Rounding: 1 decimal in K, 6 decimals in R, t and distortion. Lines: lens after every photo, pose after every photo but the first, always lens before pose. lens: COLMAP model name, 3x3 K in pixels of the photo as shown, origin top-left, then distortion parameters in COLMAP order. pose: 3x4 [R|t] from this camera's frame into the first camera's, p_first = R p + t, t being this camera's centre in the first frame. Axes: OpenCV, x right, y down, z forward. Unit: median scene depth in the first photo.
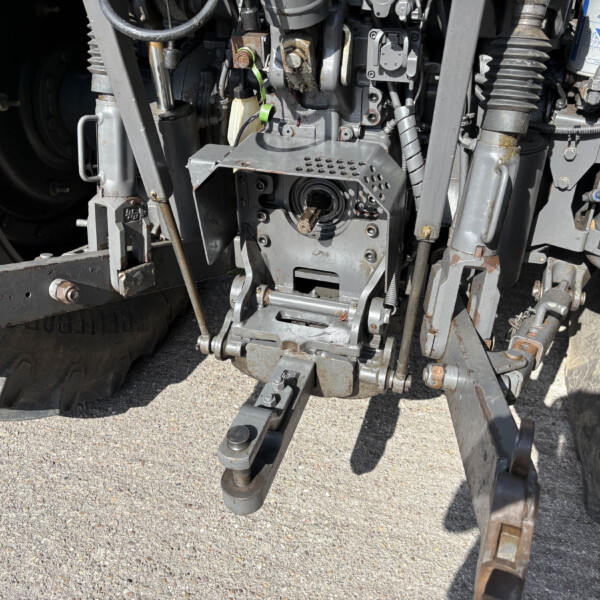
lens RADIAL K [[628.0, 0, 286.2], [0, 628.0, 298.8], [0, 0, 1]] dist [0.008537, -0.018473]
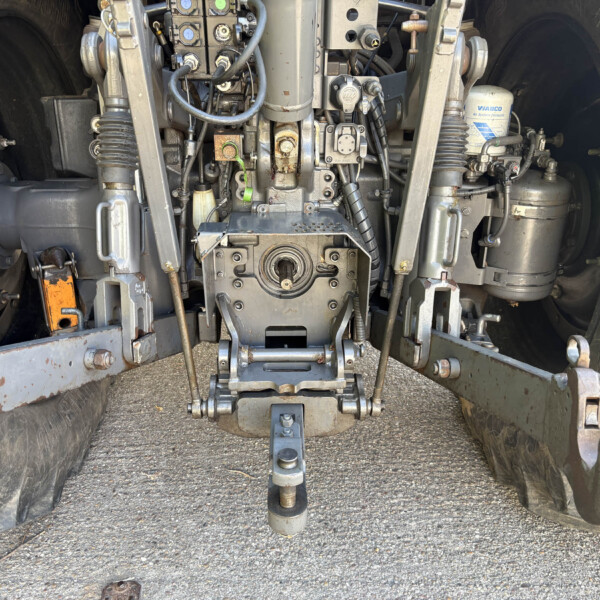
lens RADIAL K [[620.3, 0, 297.5], [0, 620.3, 313.0], [0, 0, 1]] dist [0.002938, -0.003207]
pose [[0.940443, -0.113406, 0.320478, -0.351462], [0.167792, 0.974731, -0.147460, 0.120055], [-0.295657, 0.192452, 0.935708, -0.101737]]
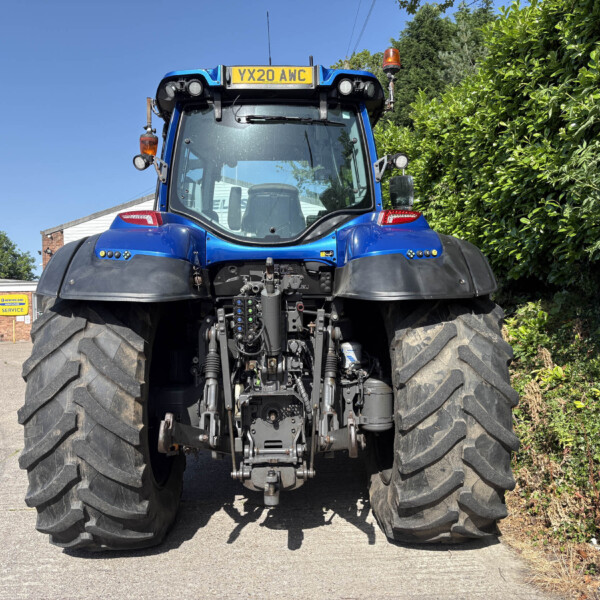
lens RADIAL K [[607.3, 0, 308.4], [0, 607.3, 301.8], [0, 0, 1]] dist [0.028285, -0.007728]
pose [[0.935978, 0.006500, 0.351998, -0.880494], [0.190990, 0.830541, -0.523187, 1.024106], [-0.295750, 0.556920, 0.776126, -1.693479]]
